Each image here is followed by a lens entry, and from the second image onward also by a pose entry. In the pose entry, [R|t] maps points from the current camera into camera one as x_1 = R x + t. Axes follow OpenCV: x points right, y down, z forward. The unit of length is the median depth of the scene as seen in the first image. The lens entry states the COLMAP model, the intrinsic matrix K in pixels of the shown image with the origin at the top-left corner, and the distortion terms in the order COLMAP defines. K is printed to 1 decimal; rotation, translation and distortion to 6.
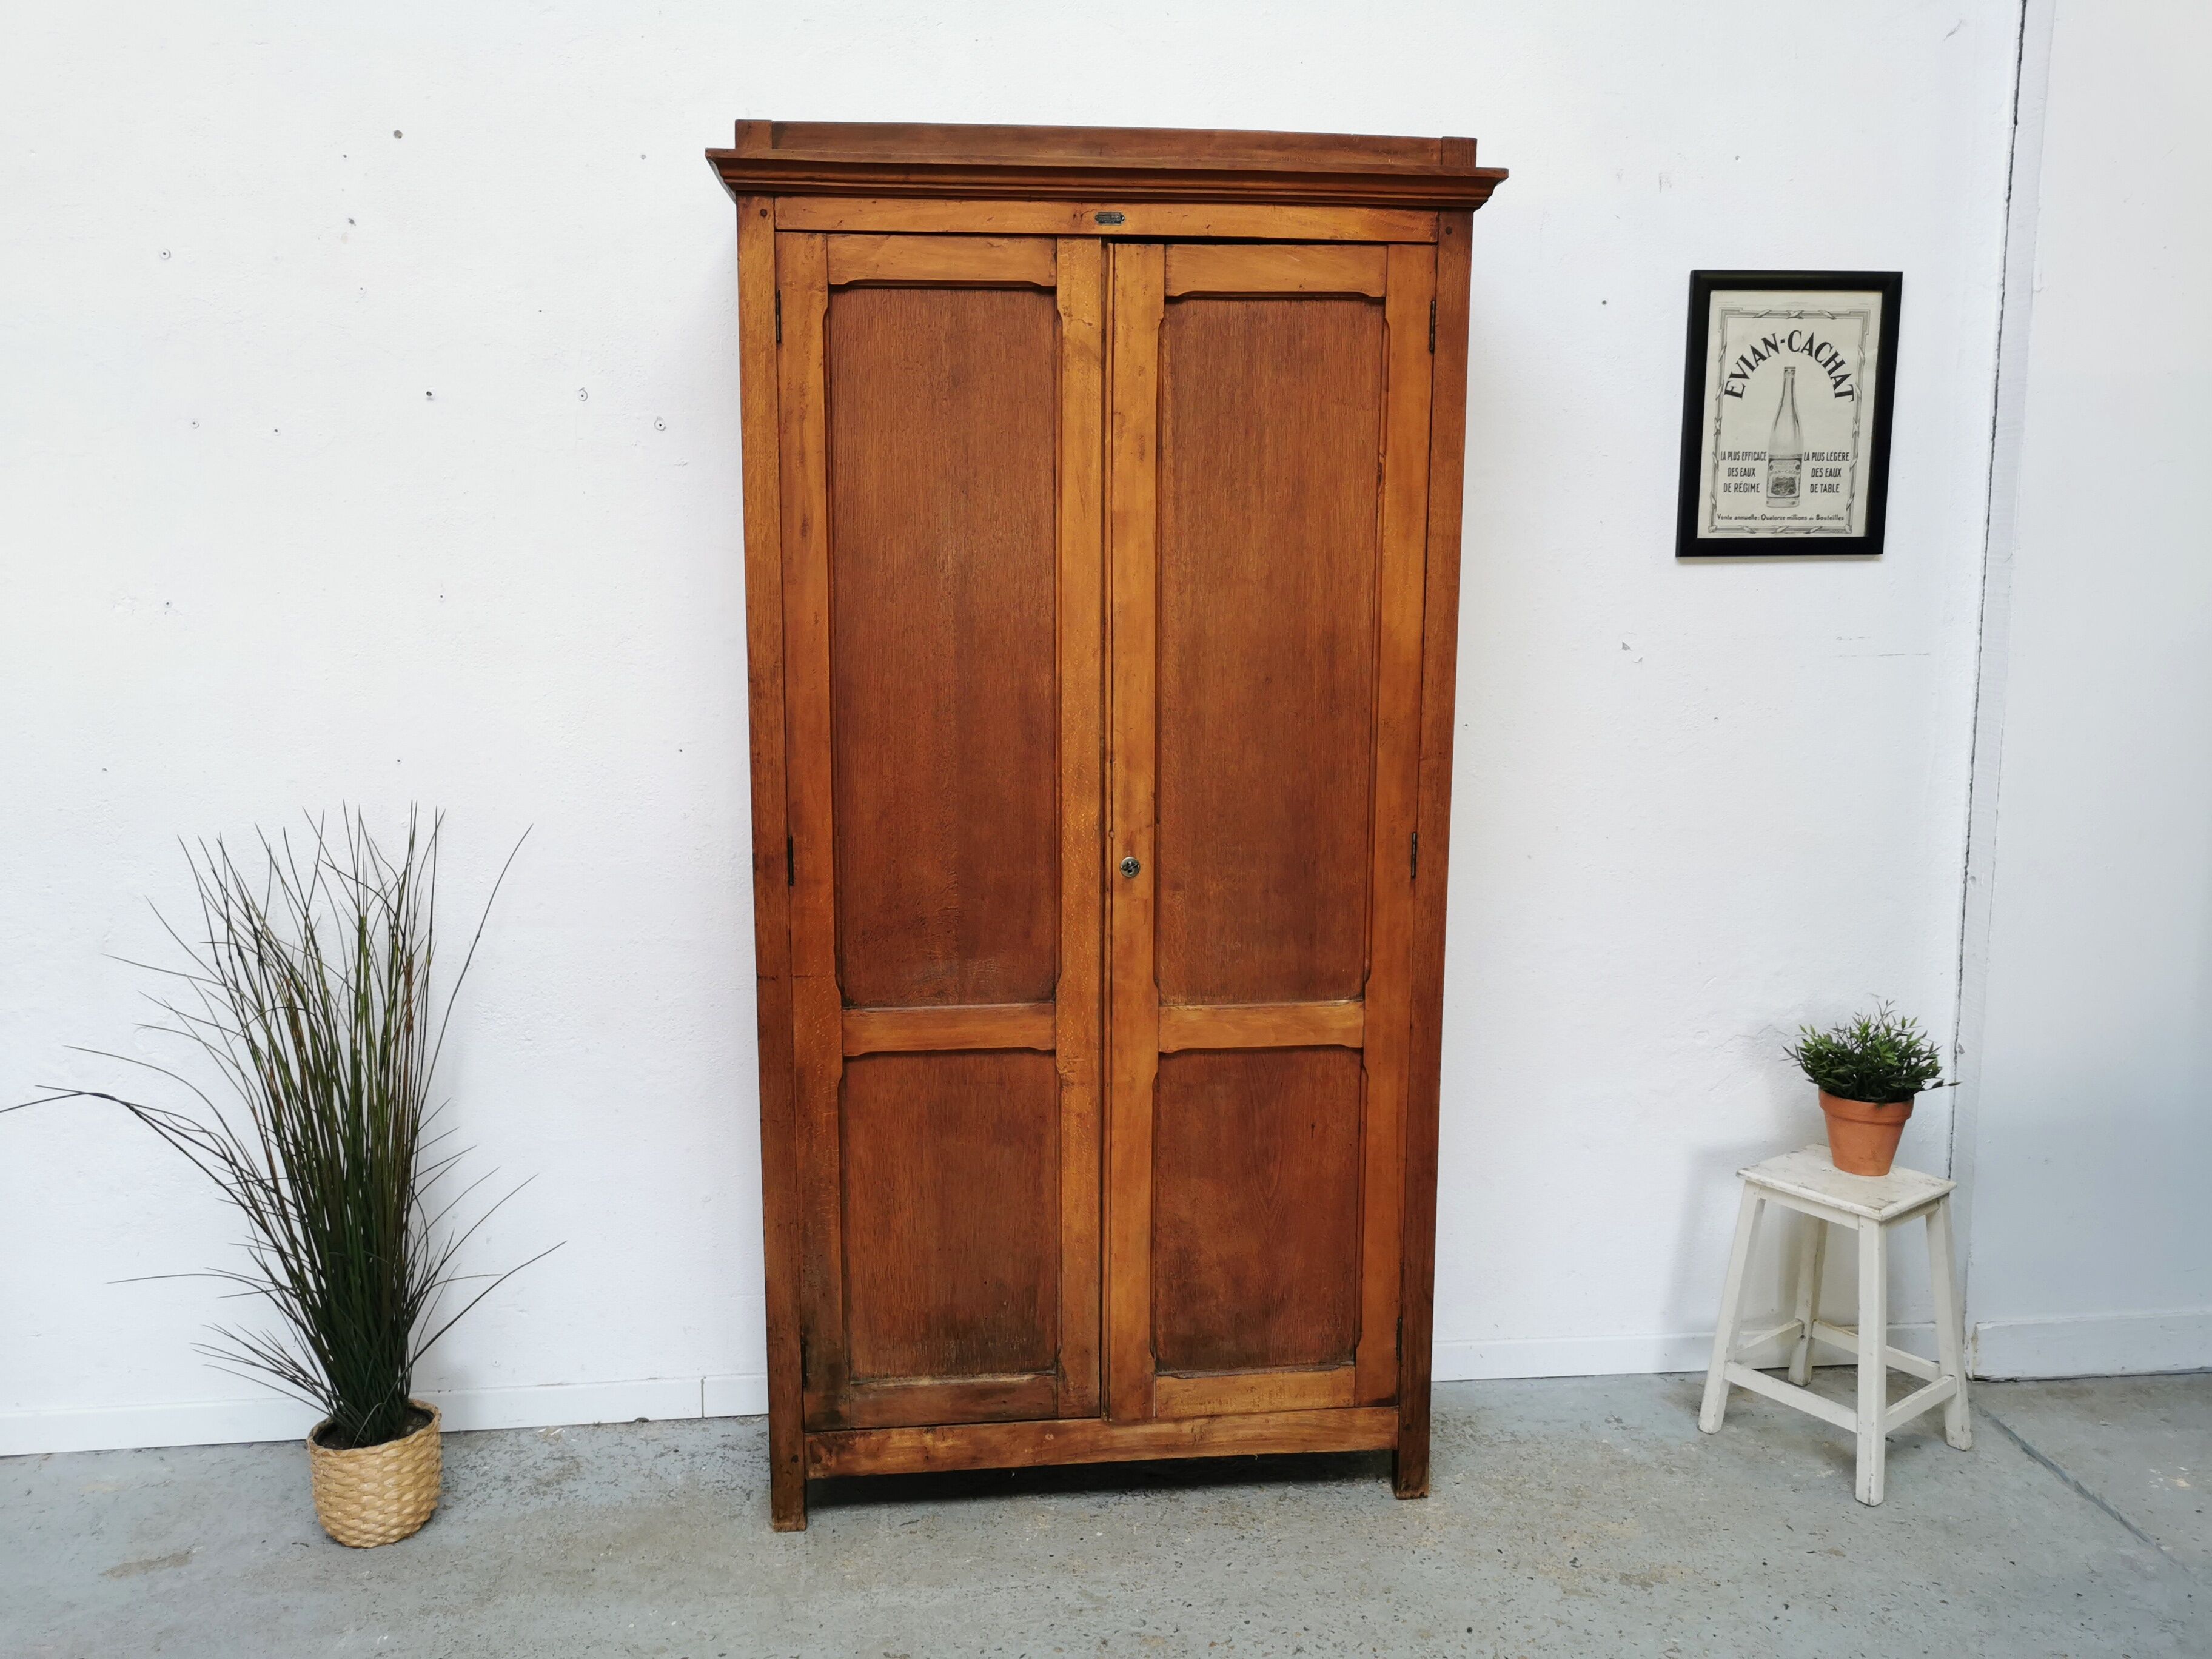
lens RADIAL K [[1700.3, 0, 1112.1], [0, 1700.3, 830.7], [0, 0, 1]] dist [0.061294, -0.058655]
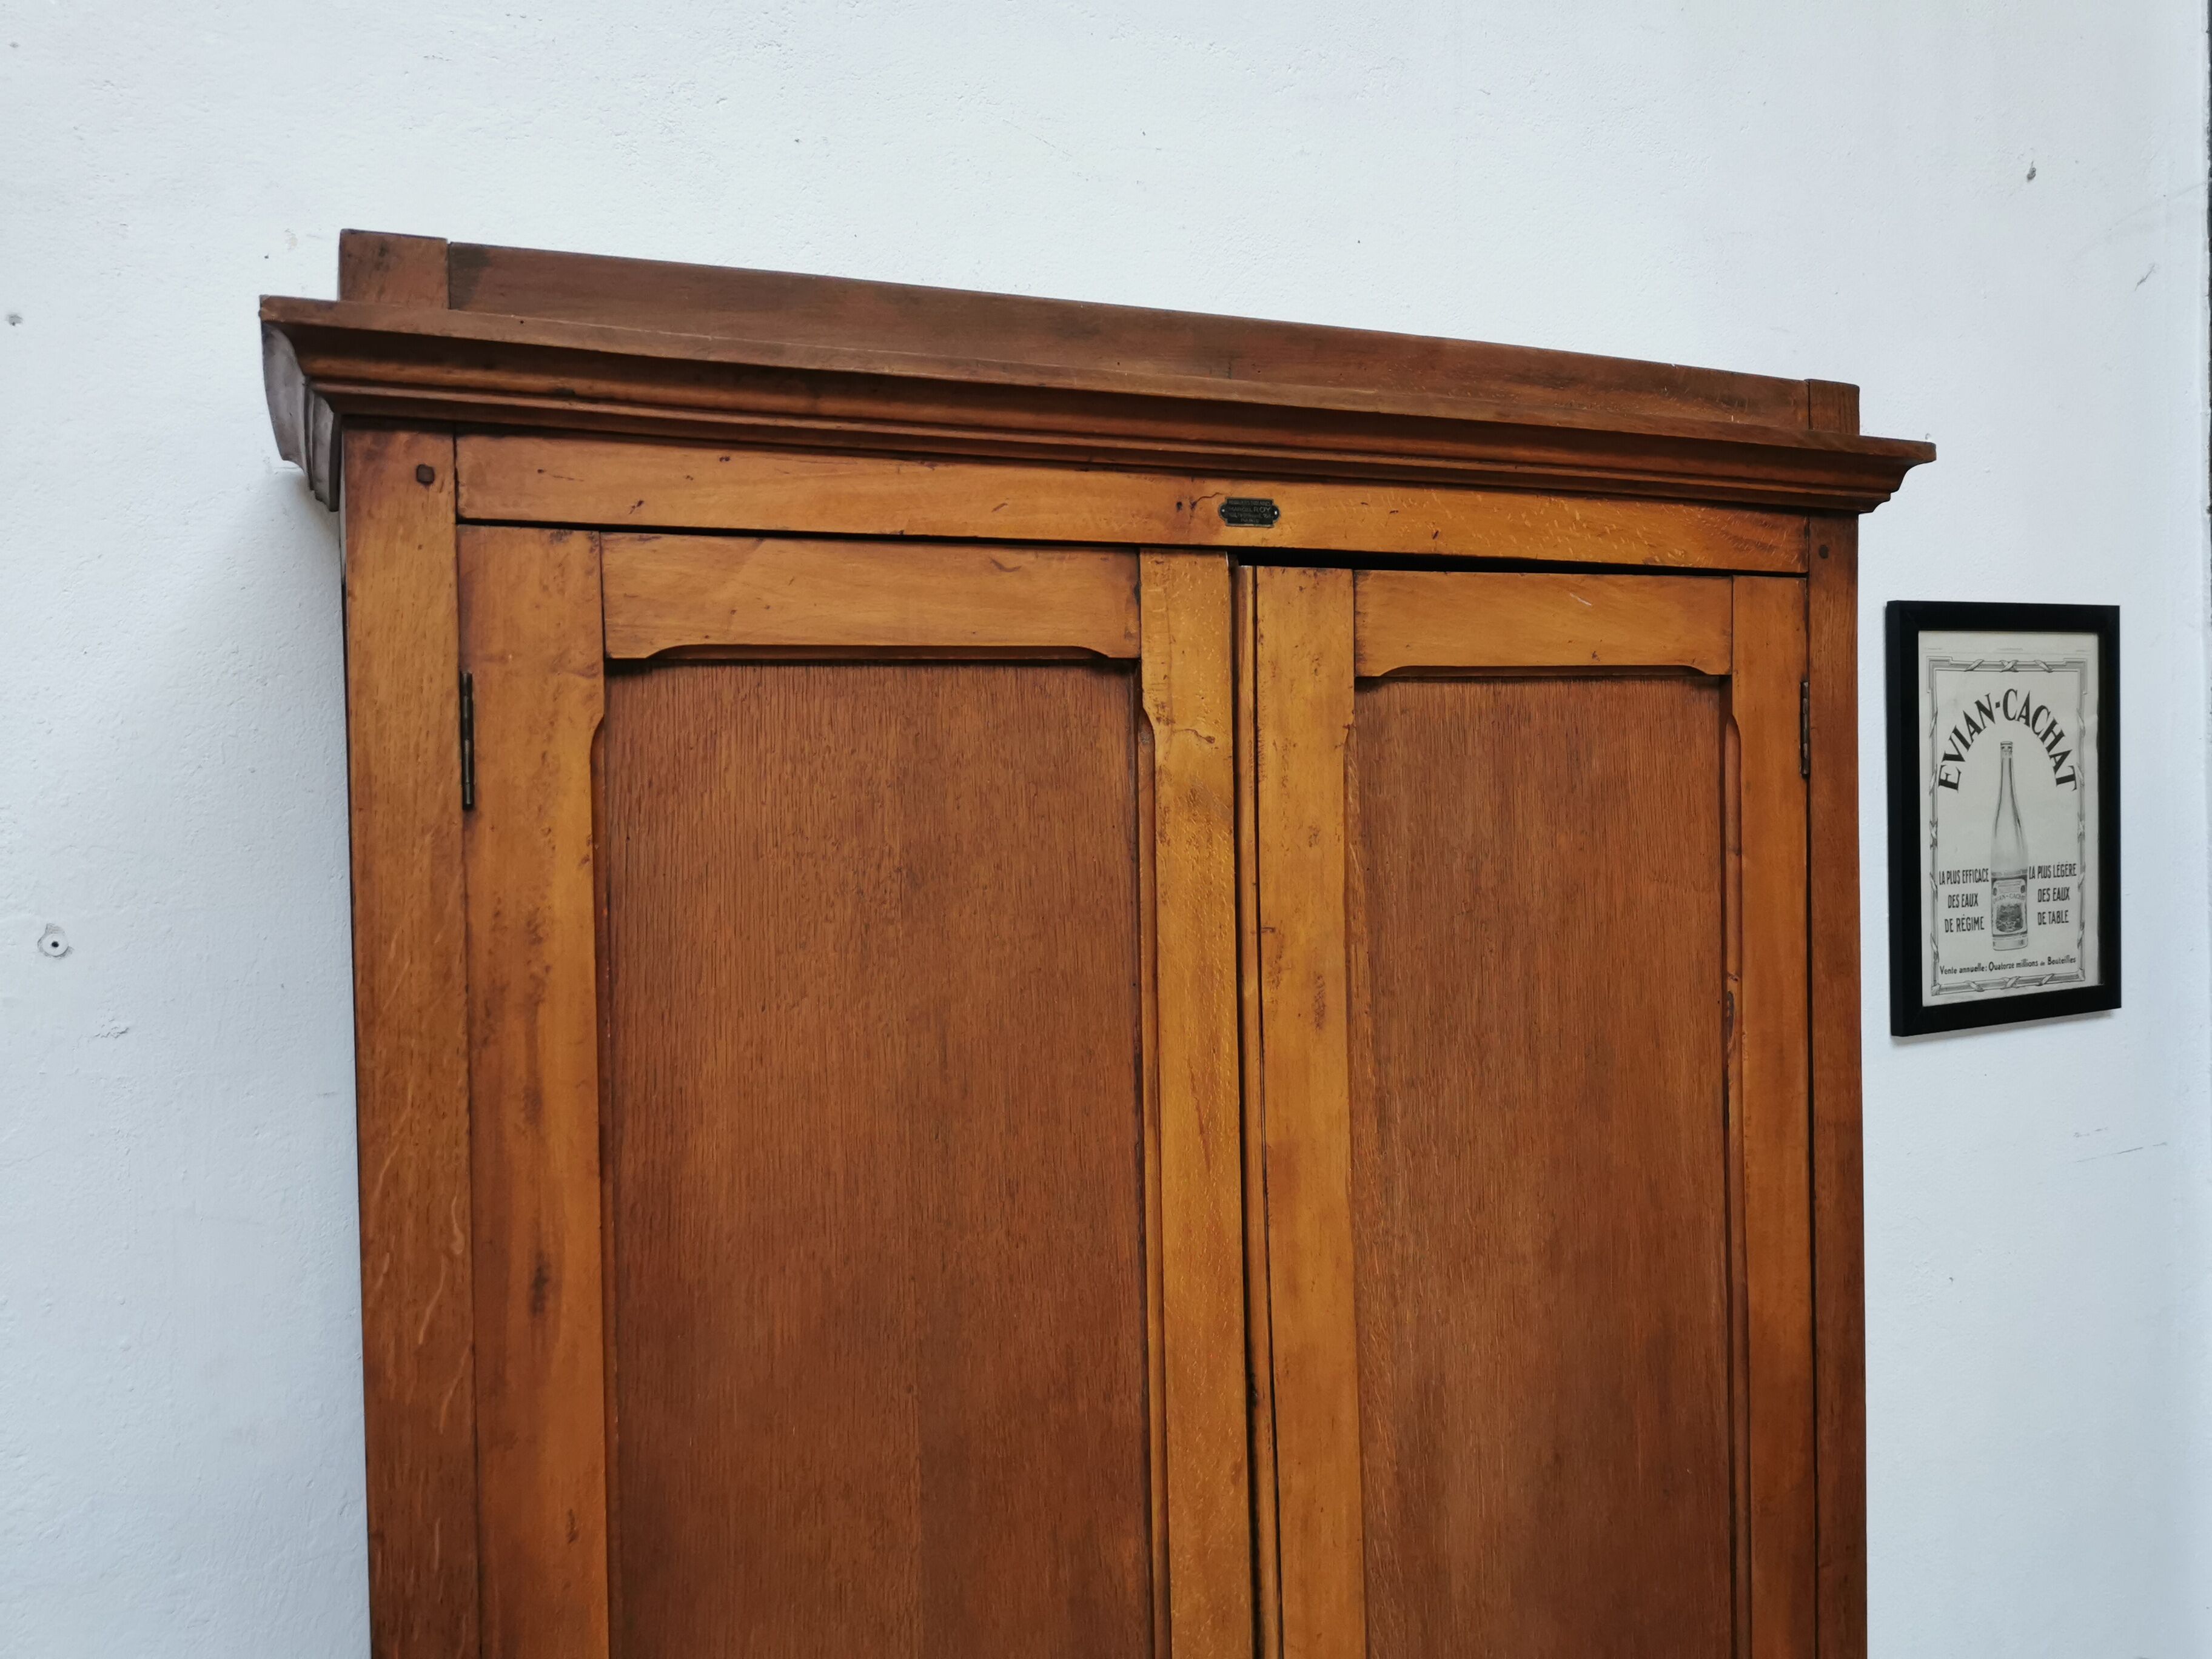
lens RADIAL K [[1700.3, 0, 1106.3], [0, 1700.3, 825.9], [0, 0, 1]] dist [0.061294, -0.058655]
pose [[0.940442, -0.032229, 0.338422, -0.176422], [0.074893, 0.990680, -0.113774, -0.212222], [-0.331601, 0.132343, 0.934091, 0.563256]]
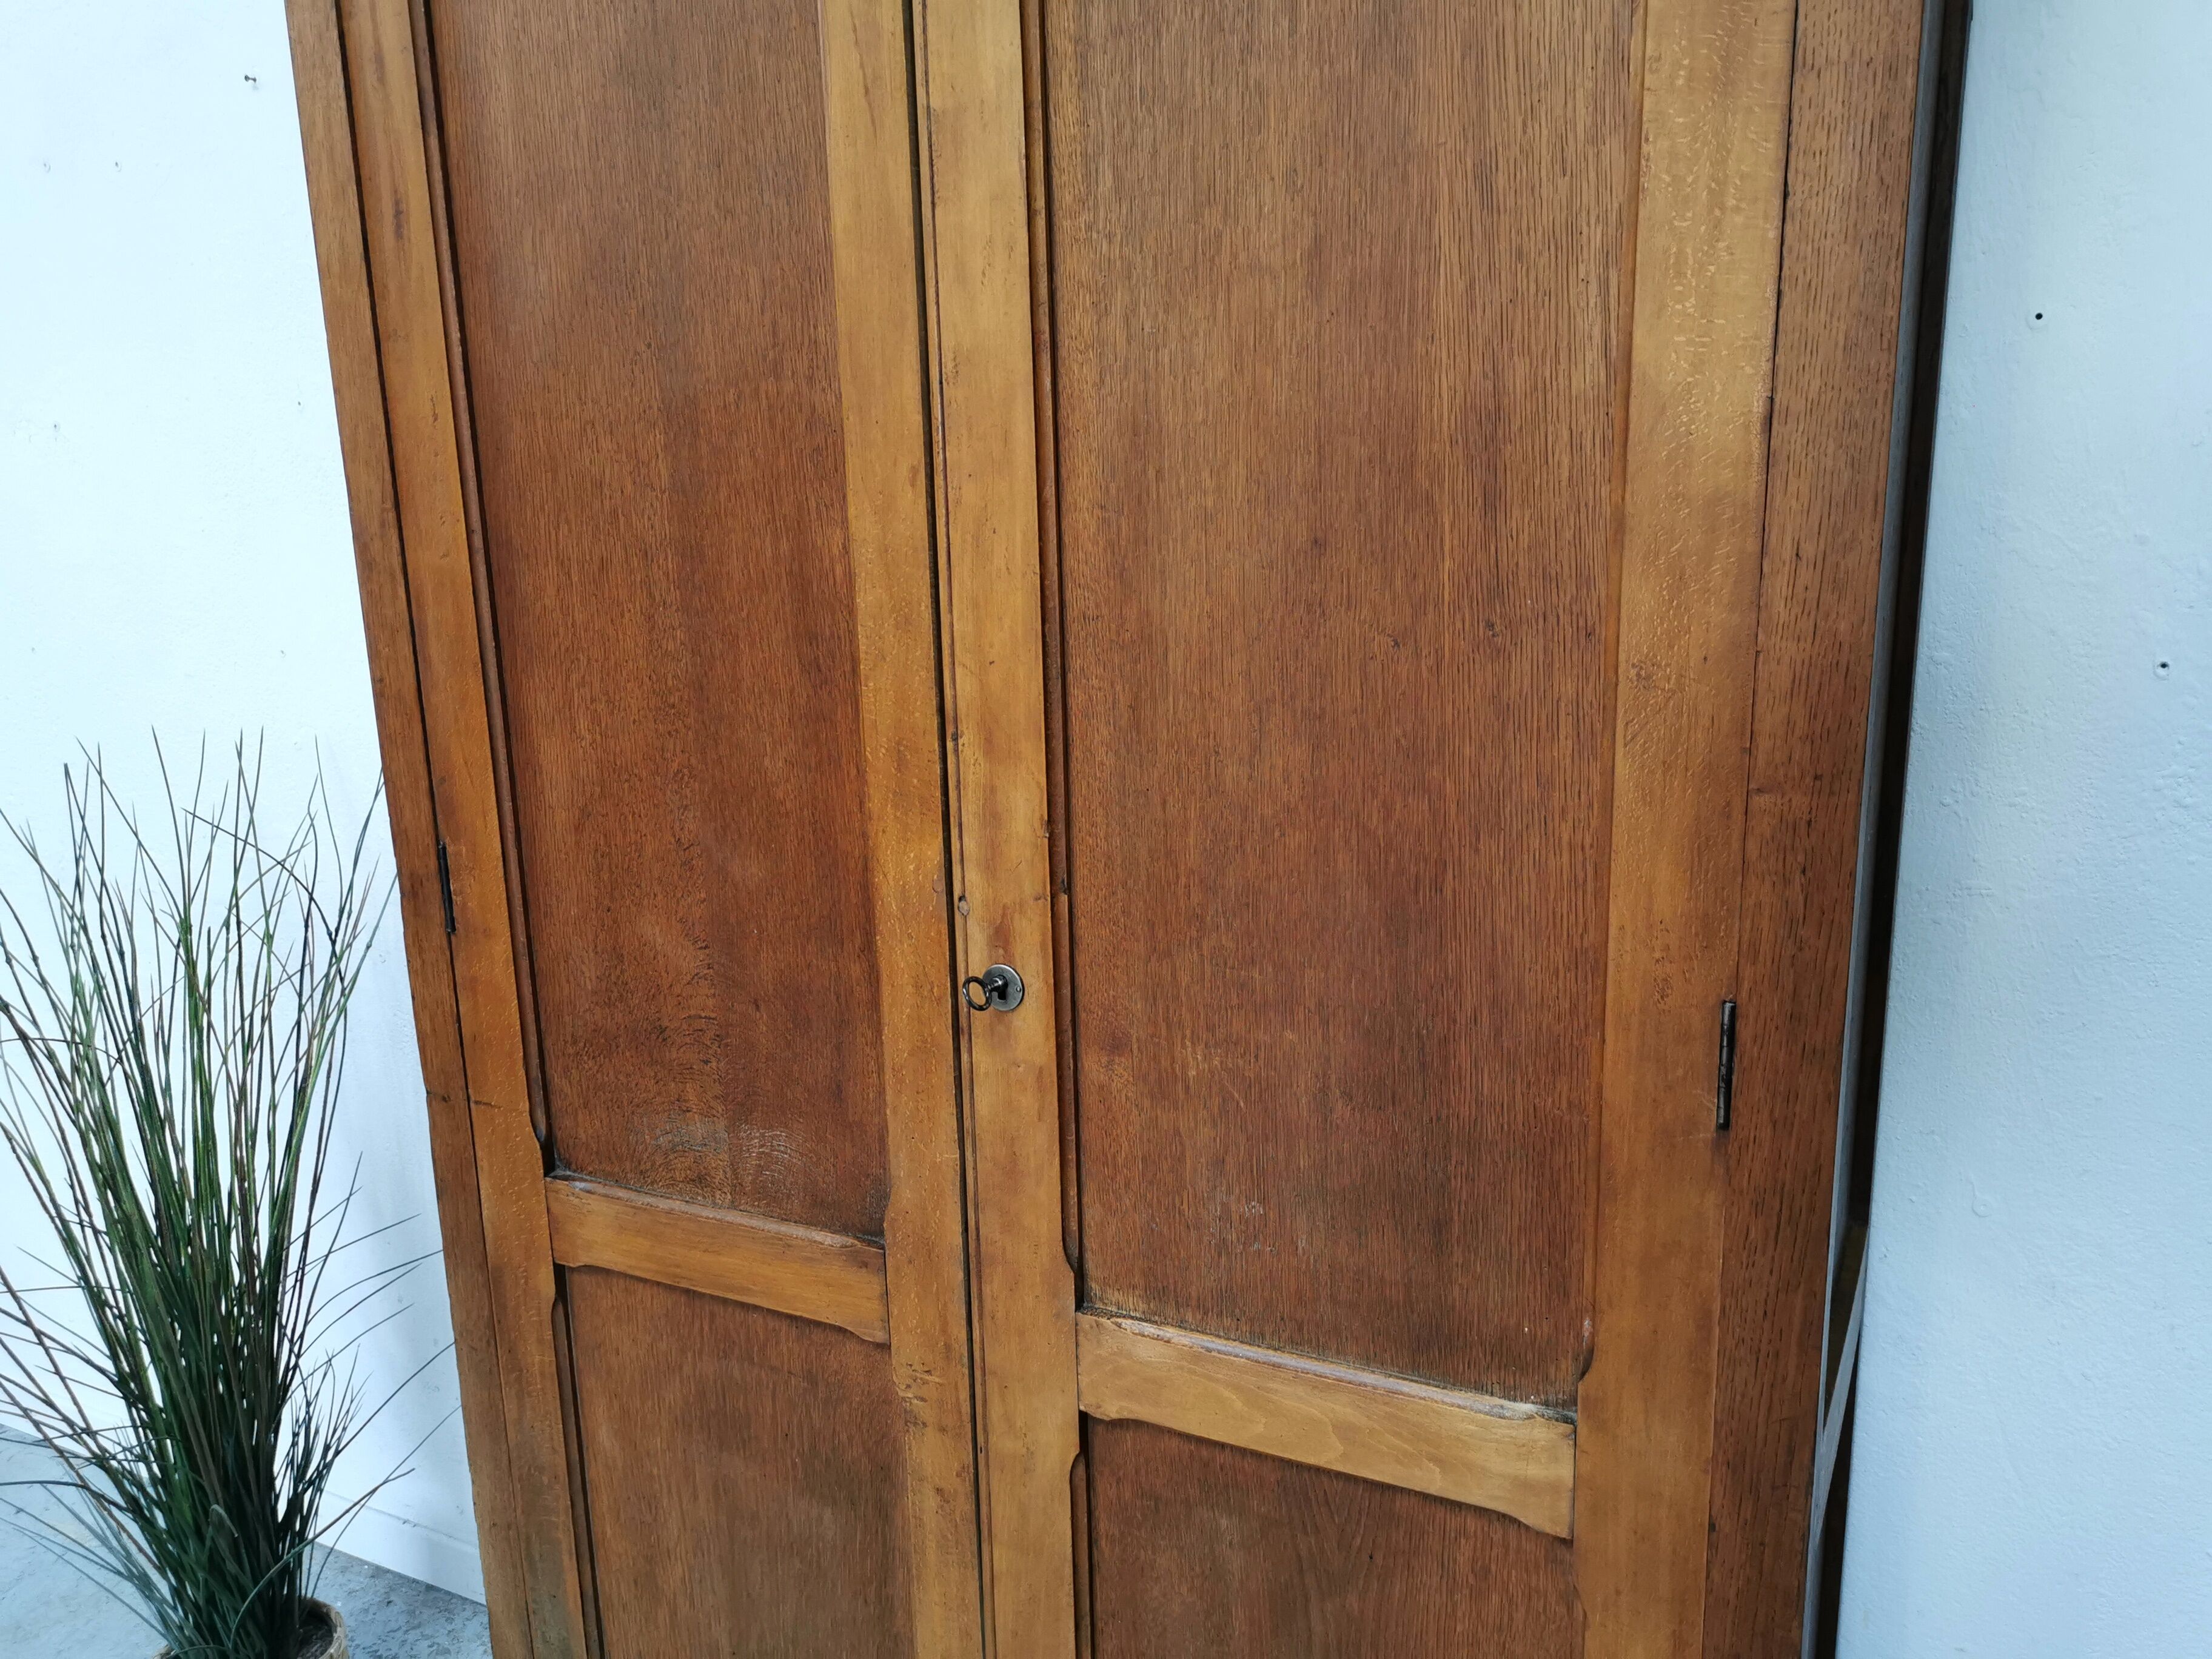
lens RADIAL K [[1700.3, 0, 1110.4], [0, 1700.3, 825.7], [0, 0, 1]] dist [0.061294, -0.058655]
pose [[0.841826, 0.094800, -0.531359, 0.250255], [-0.047820, 0.993683, 0.101523, -0.061978], [0.537627, -0.060055, 0.841041, 0.646473]]
